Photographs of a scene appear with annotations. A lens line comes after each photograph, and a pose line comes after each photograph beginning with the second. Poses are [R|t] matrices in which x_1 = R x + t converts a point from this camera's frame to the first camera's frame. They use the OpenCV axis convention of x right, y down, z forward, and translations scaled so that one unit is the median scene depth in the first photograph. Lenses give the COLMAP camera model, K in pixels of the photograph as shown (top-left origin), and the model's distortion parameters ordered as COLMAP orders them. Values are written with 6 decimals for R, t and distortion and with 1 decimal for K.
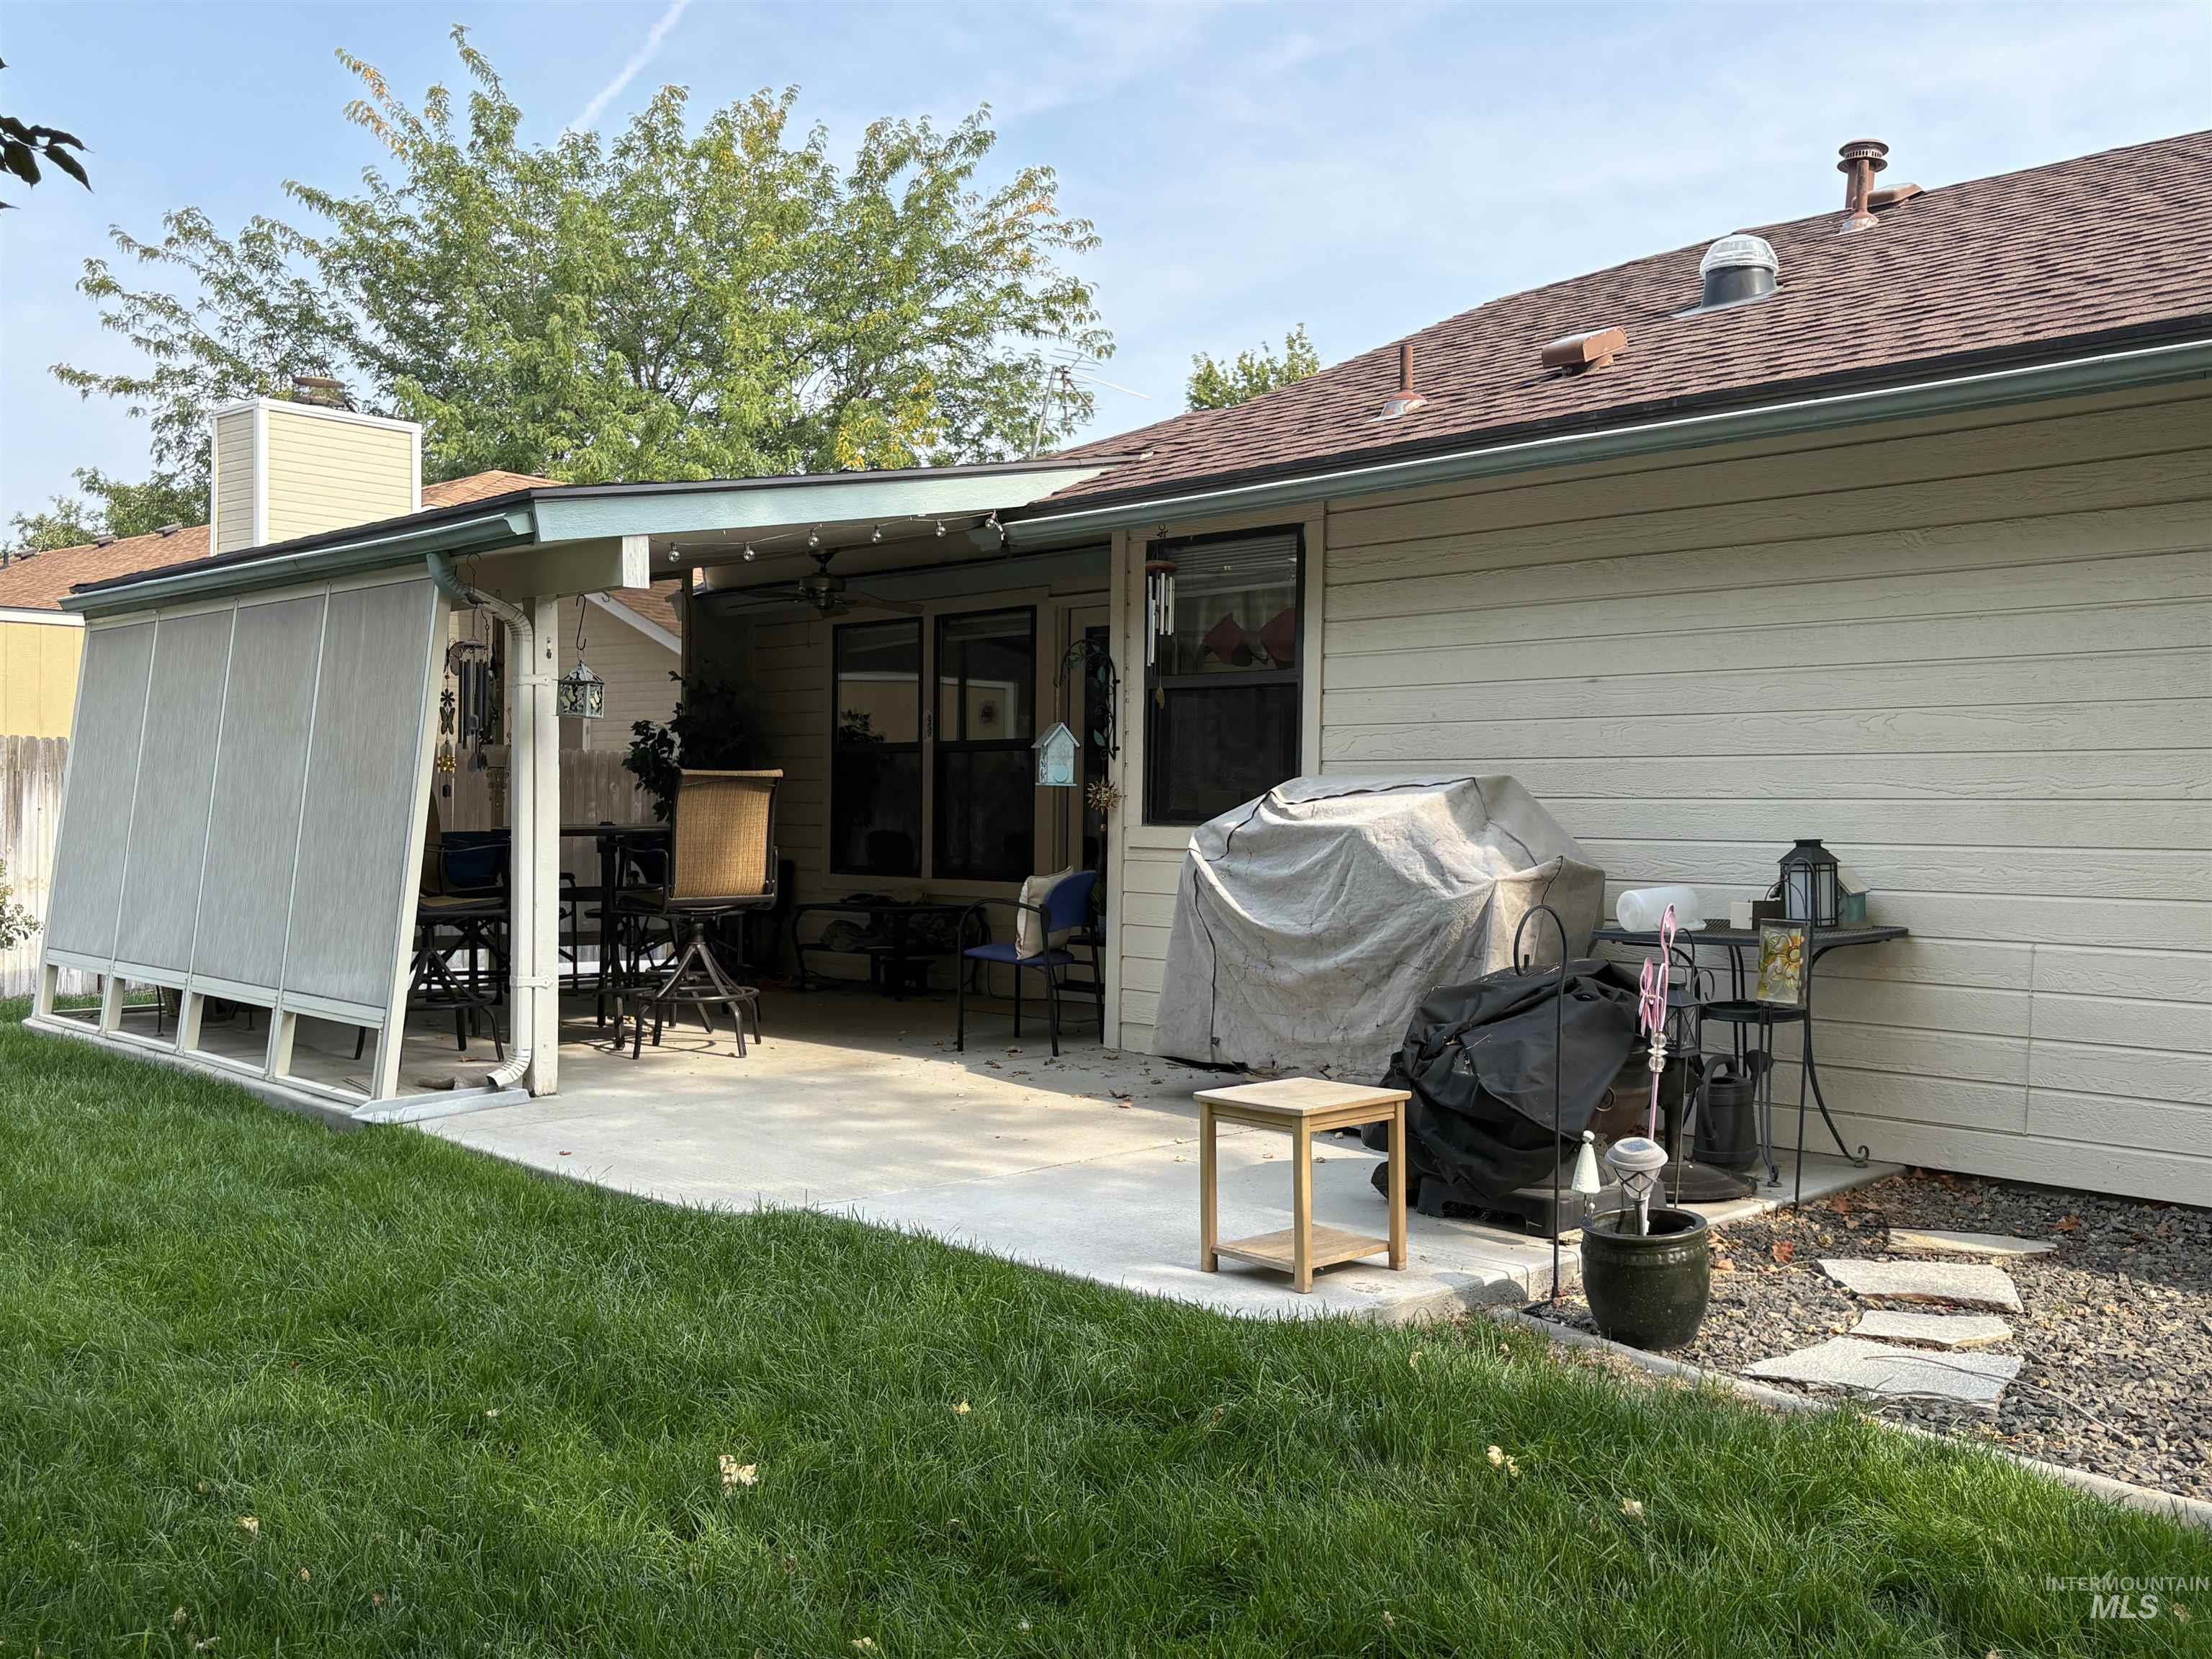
lens RADIAL K [[2041.1, 0, 1106.0], [0, 2041.1, 829.5], [0, 0, 1]] dist [0.004417, -0.002335]
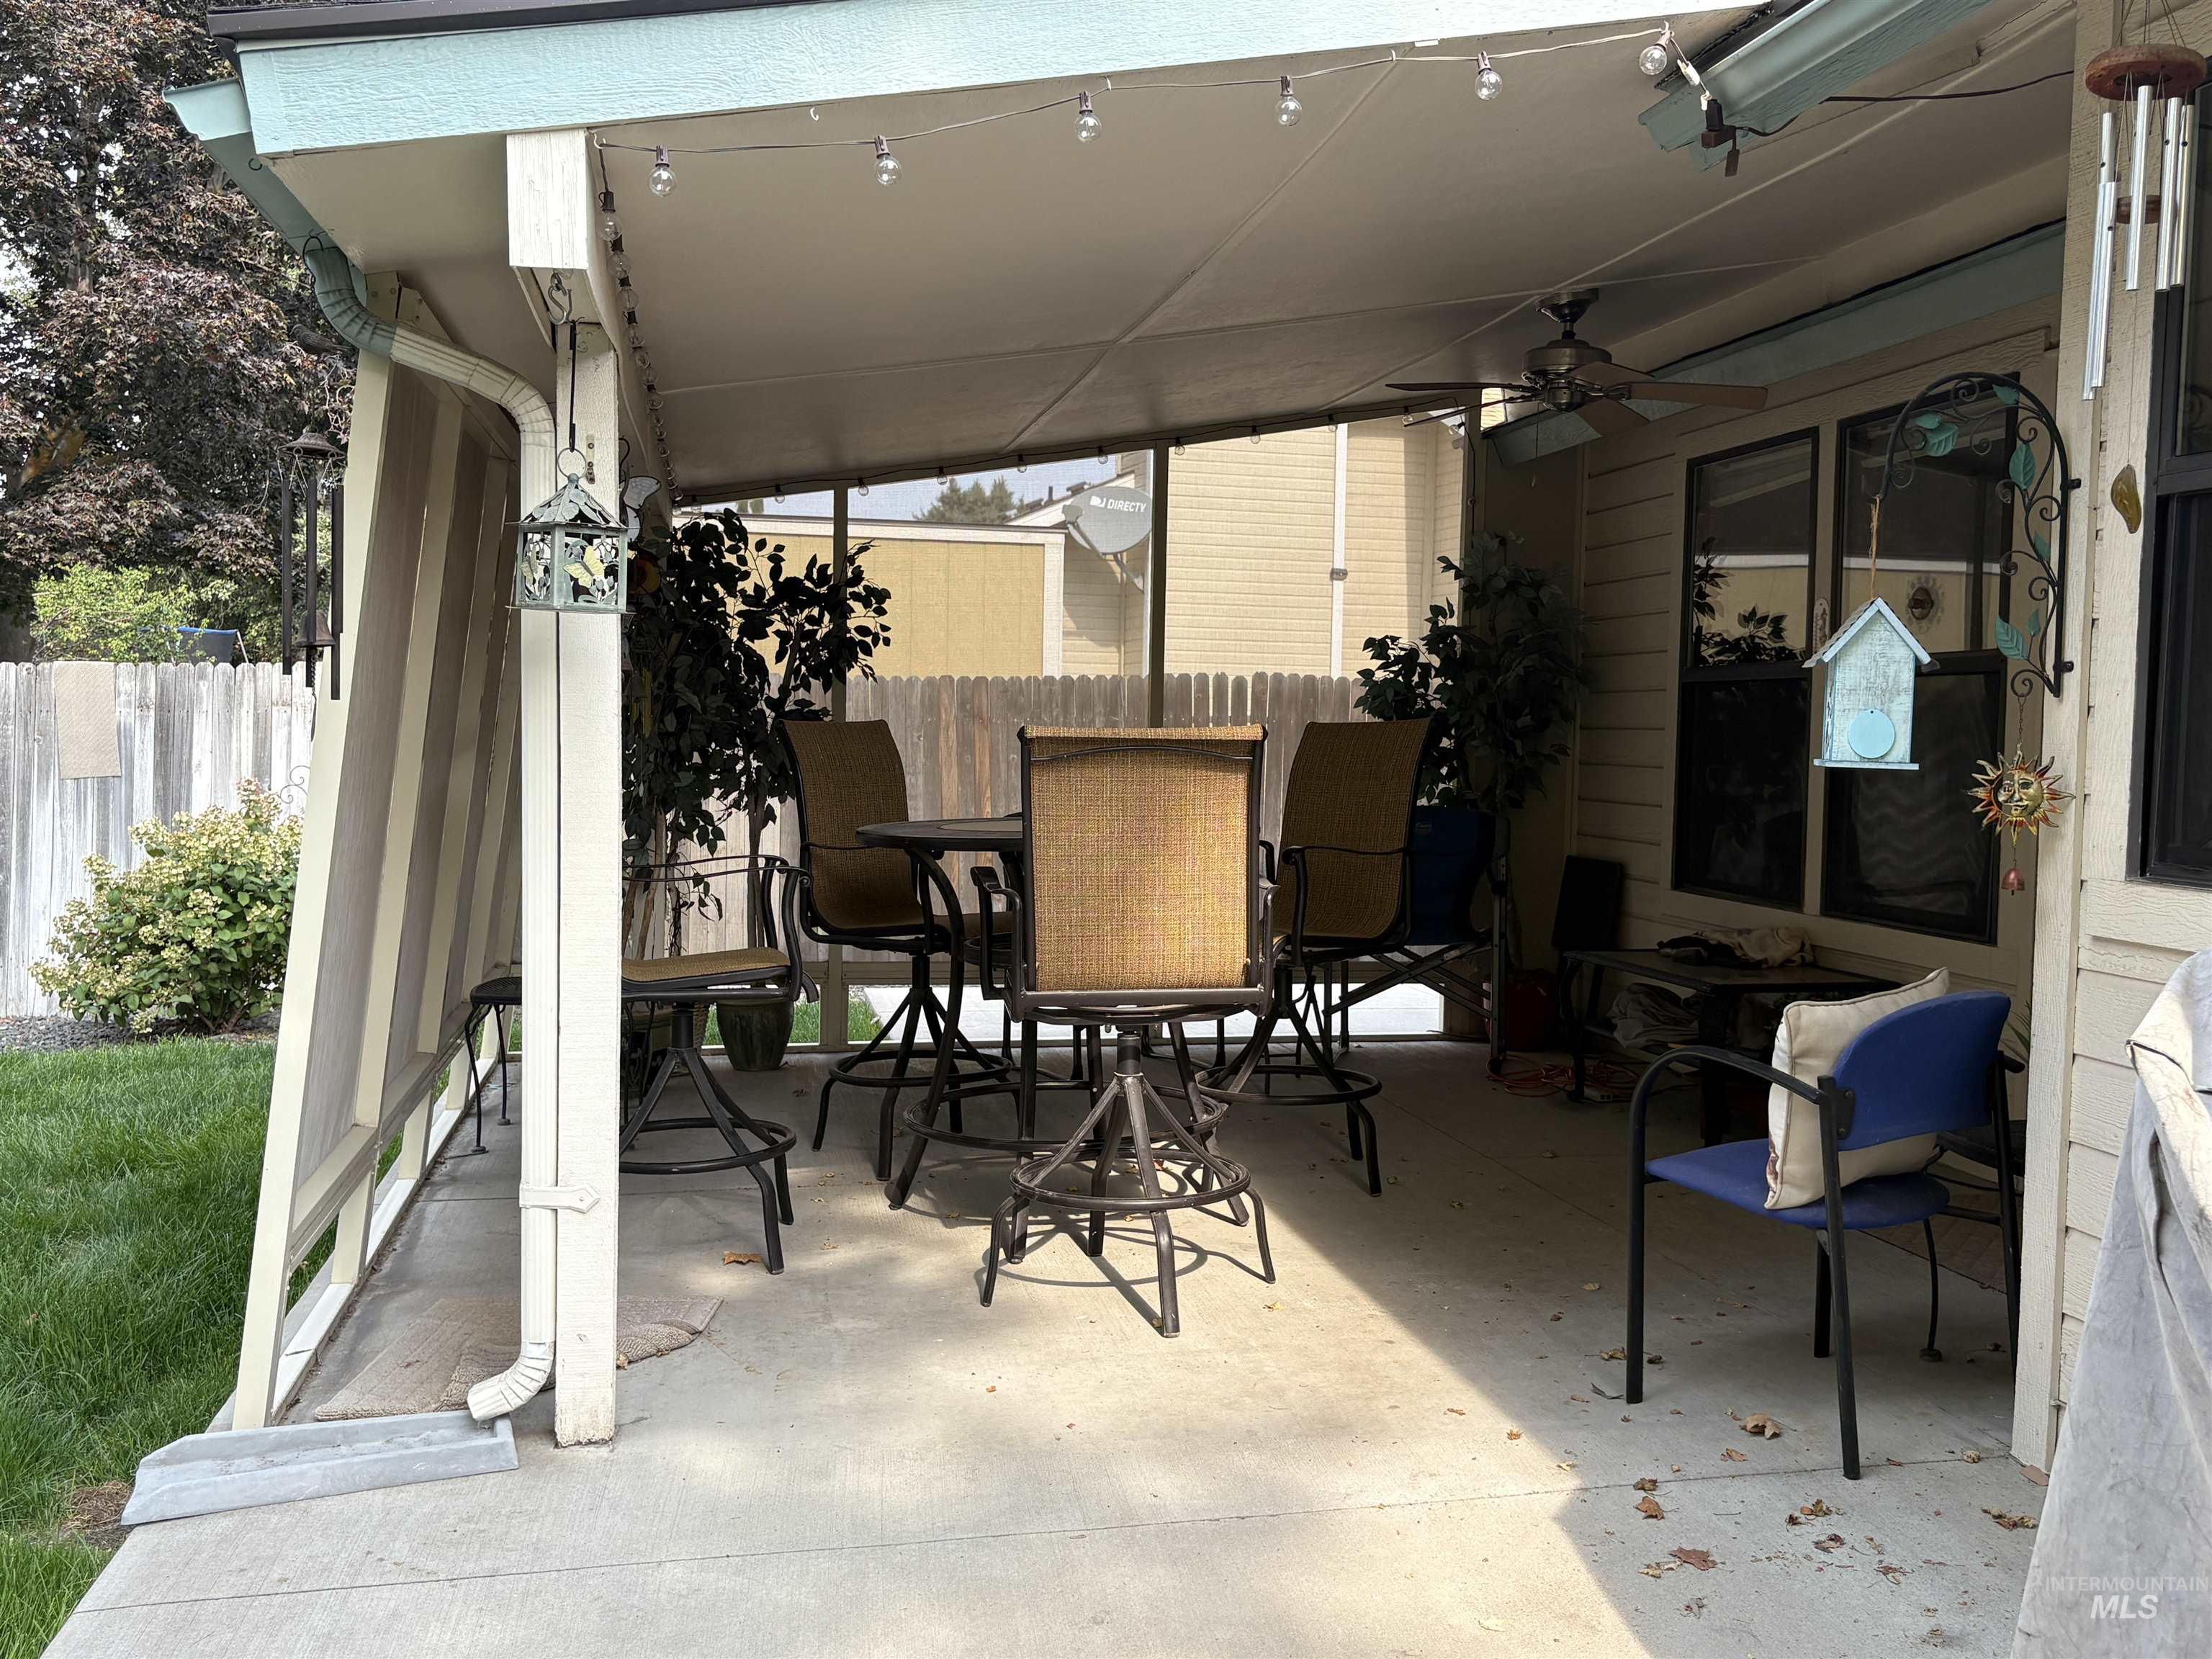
lens RADIAL K [[2041.1, 0, 1106.0], [0, 2041.1, 829.5], [0, 0, 1]] dist [0.004417, -0.002335]
pose [[0.842942, 0.029978, -0.537169, 0.058455], [-0.011211, 0.999208, 0.038171, -0.022499], [0.537888, -0.026154, 0.842610, 0.593995]]
